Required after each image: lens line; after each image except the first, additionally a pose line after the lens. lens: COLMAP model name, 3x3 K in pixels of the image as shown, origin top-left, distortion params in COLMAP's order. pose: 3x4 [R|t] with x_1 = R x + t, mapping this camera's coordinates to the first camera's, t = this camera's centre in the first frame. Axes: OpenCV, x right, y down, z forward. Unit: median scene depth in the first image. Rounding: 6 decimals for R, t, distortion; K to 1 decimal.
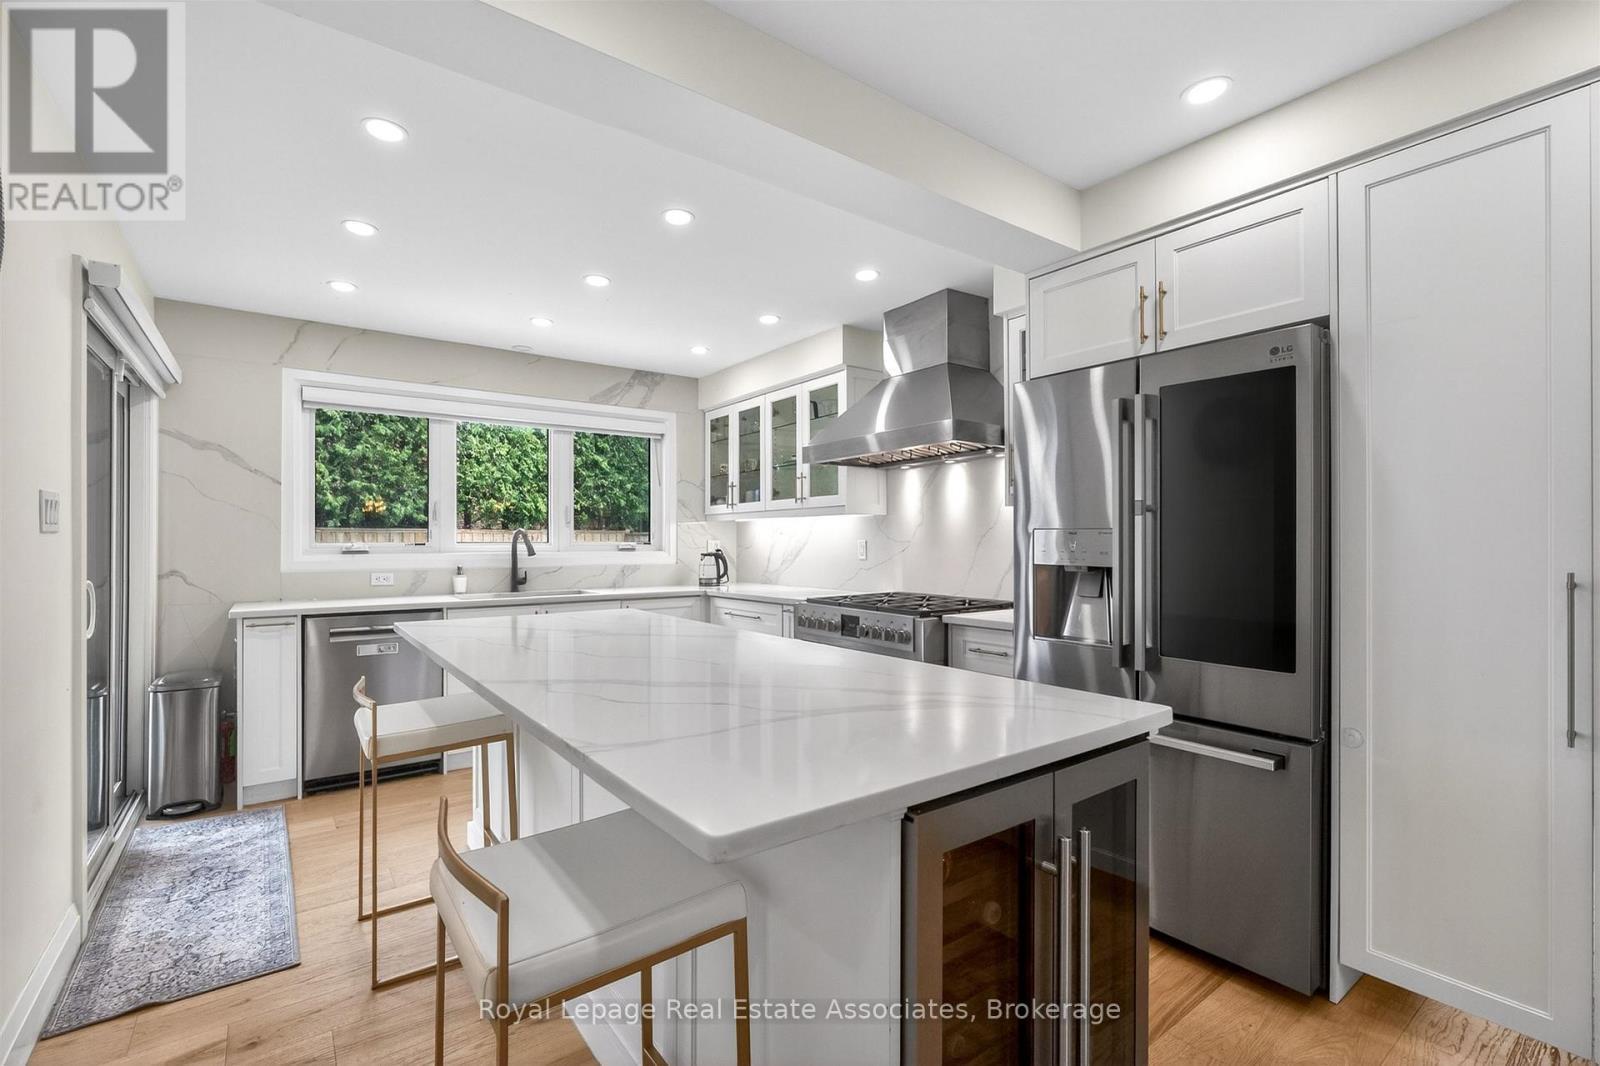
lens RADIAL K [[729.8, 0, 808.6], [0, 729.8, 526.7], [0, 0, 1]] dist [-0.000433, -0.000018]
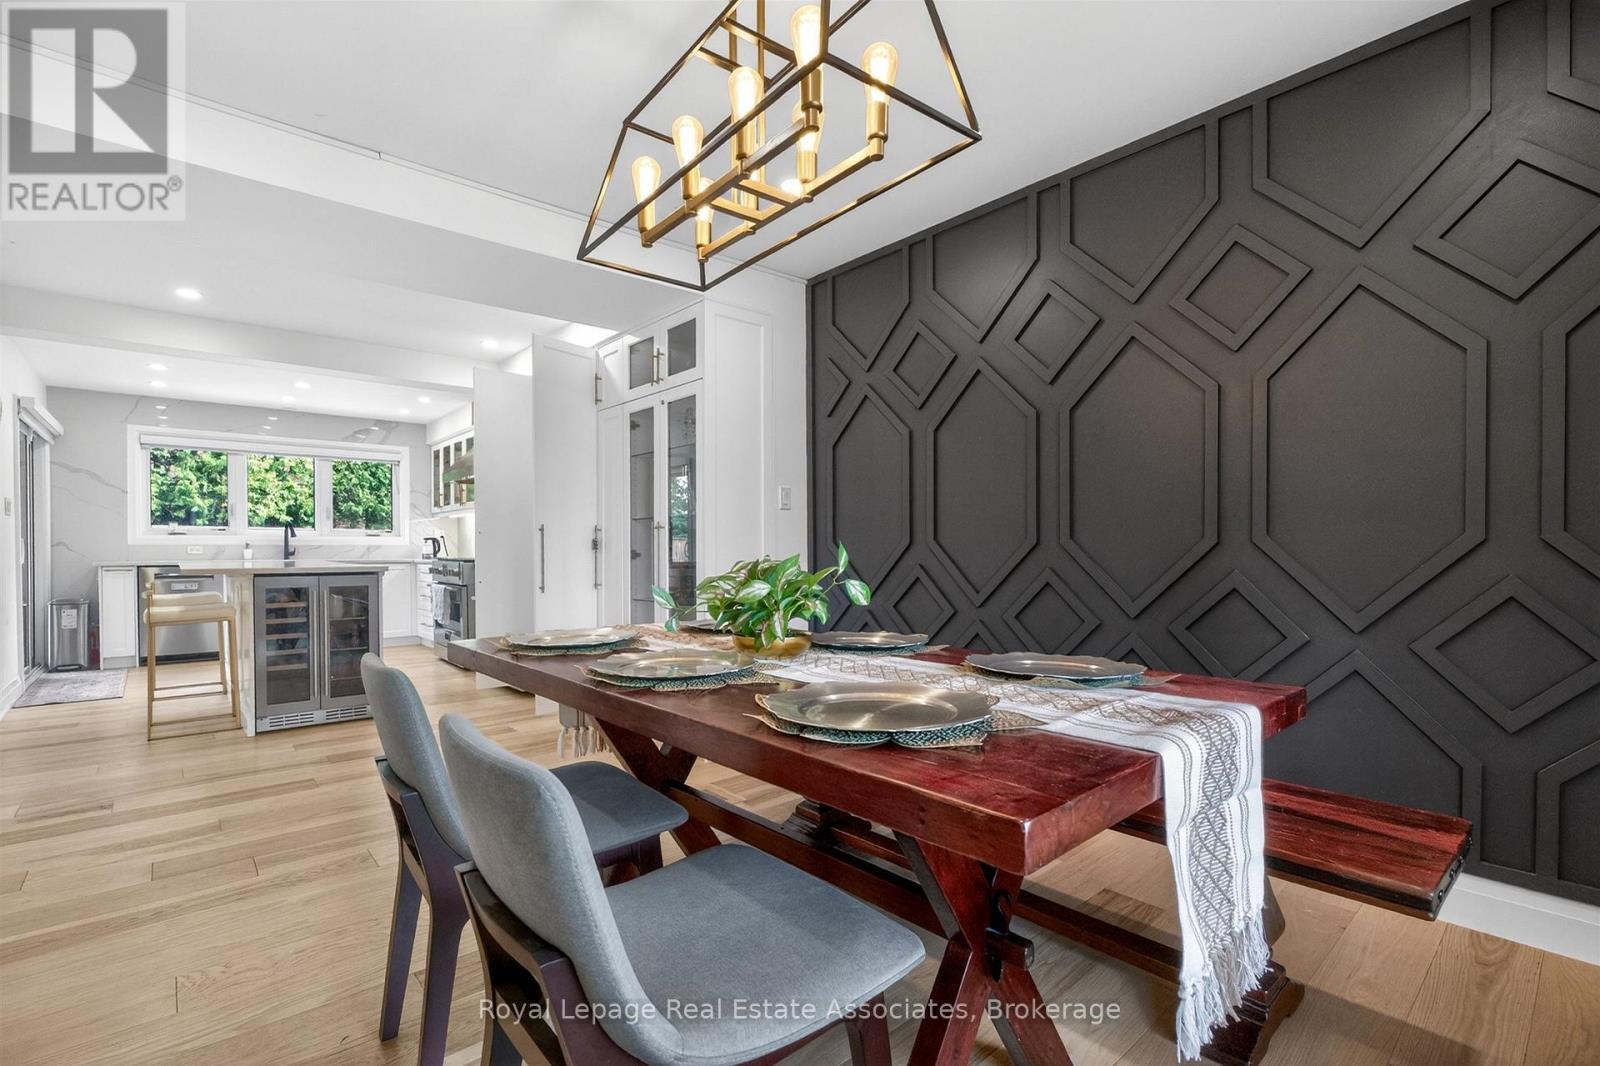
lens RADIAL K [[729.8, 0, 792.2], [0, 729.8, 545.7], [0, 0, 1]] dist [-0.000433, -0.000018]
pose [[0.997105, 0.000439, 0.076032, 0.552115], [-0.001891, 0.999817, 0.019020, 0.022919], [-0.076009, -0.019109, 0.996924, -0.649924]]
